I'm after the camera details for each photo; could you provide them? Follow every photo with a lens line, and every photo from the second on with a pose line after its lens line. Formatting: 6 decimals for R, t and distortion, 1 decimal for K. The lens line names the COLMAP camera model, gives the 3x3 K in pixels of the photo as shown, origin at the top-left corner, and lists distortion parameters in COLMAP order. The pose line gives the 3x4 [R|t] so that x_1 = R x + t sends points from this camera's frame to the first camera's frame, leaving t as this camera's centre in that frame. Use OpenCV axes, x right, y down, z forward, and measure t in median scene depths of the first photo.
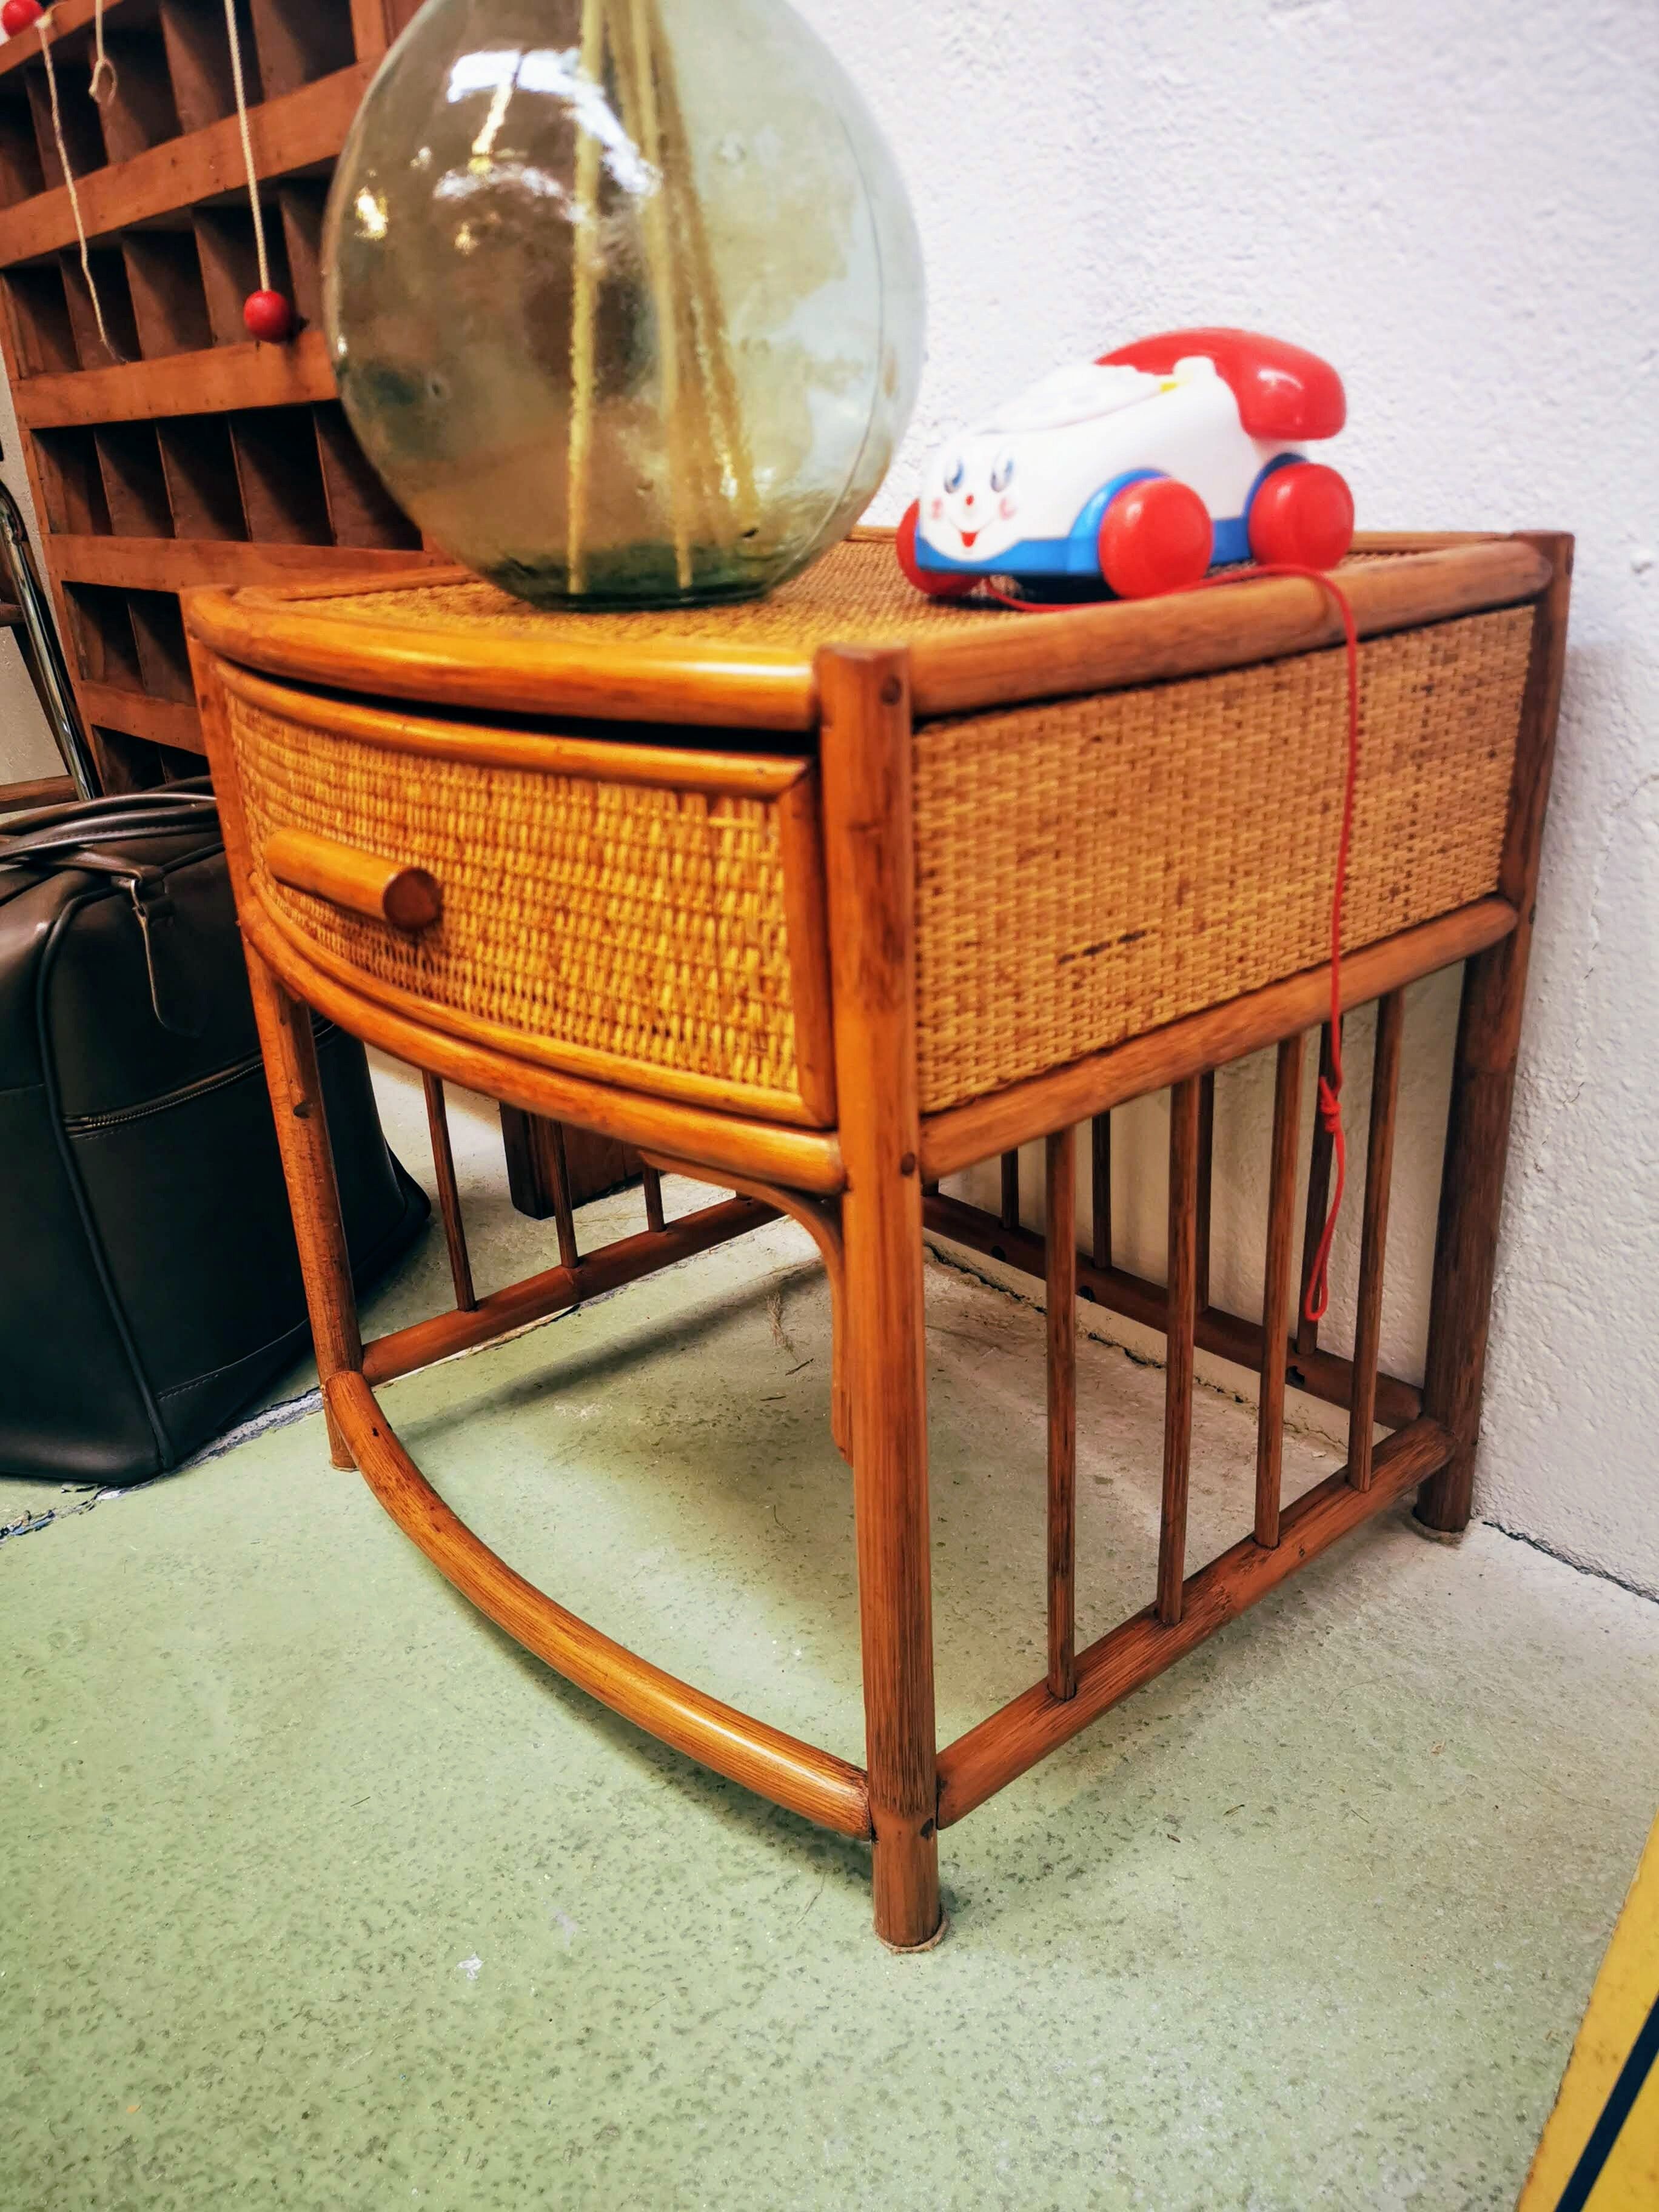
lens RADIAL K [[1783.6, 0, 799.6], [0, 1783.6, 1103.8], [0, 0, 1]] dist [-0.001418, -0.018252]
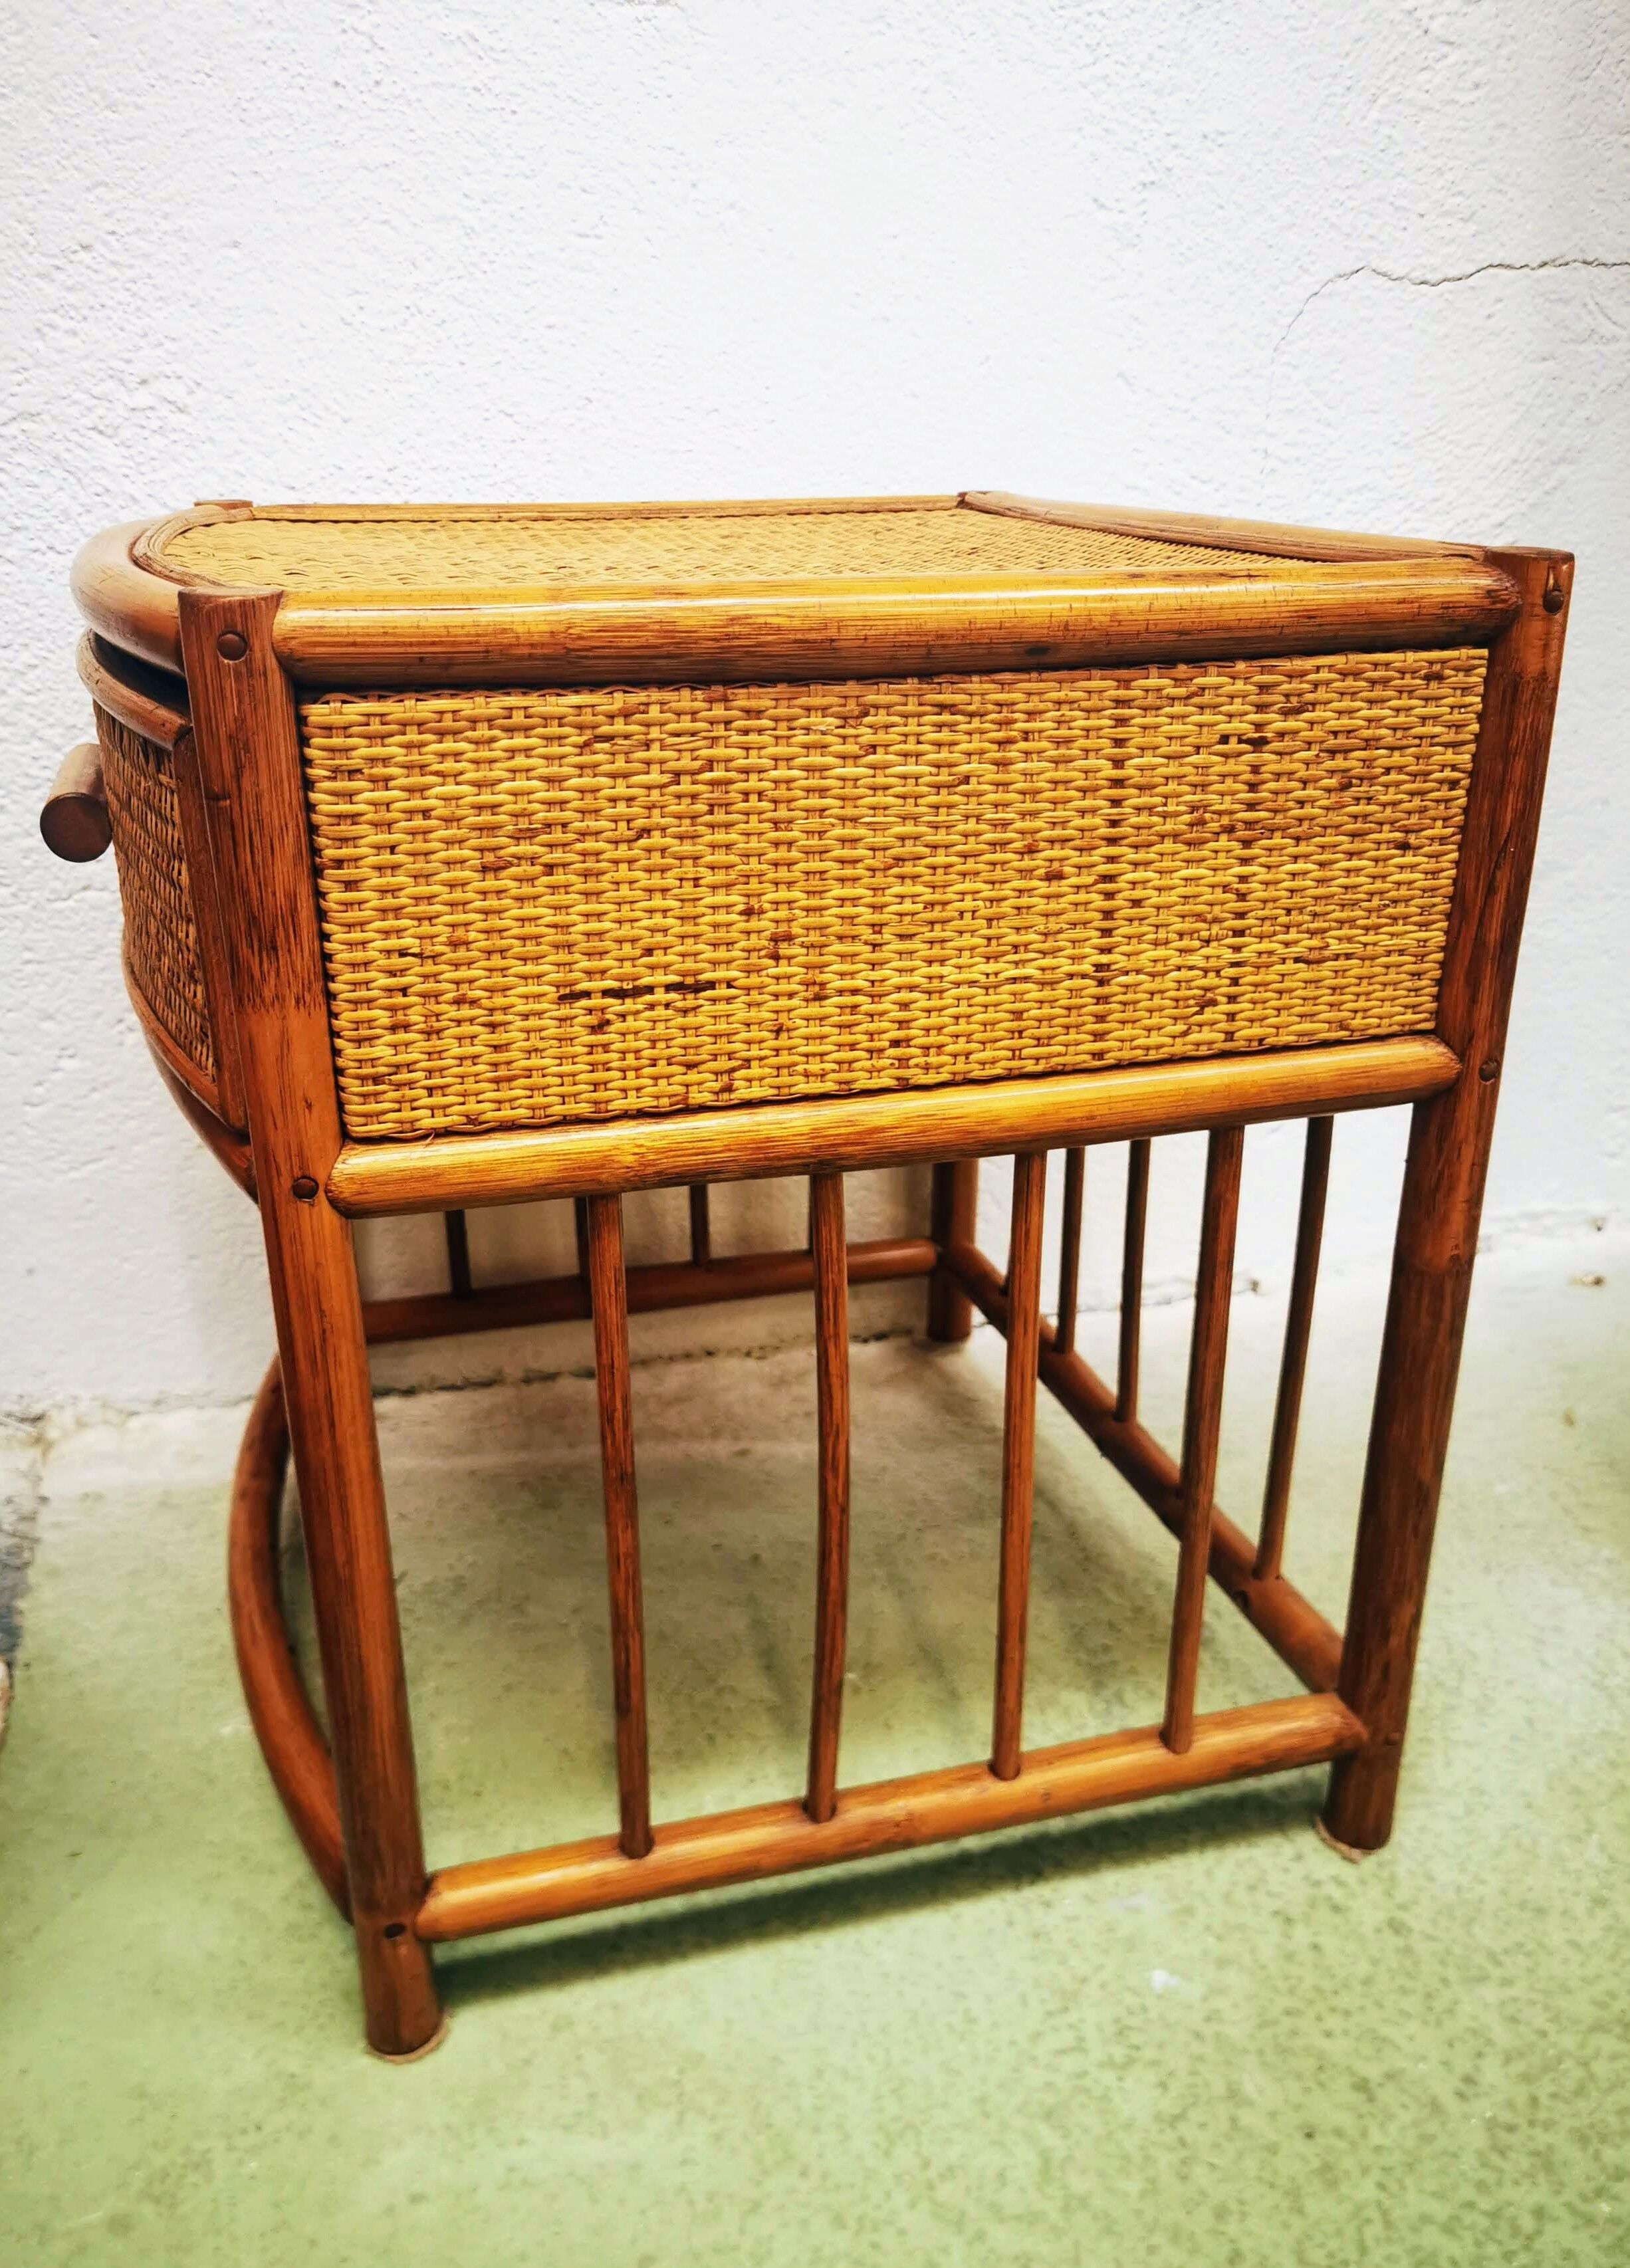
lens RADIAL K [[1960.4, 0, 864.5], [0, 1960.4, 1205.9], [0, 0, 1]] dist [-0.019989, -0.011128]
pose [[0.378486, -0.295088, 0.877309, -1.022487], [0.314500, 0.932429, 0.177947, -0.129878], [-0.870539, 0.208564, 0.445717, 0.589597]]
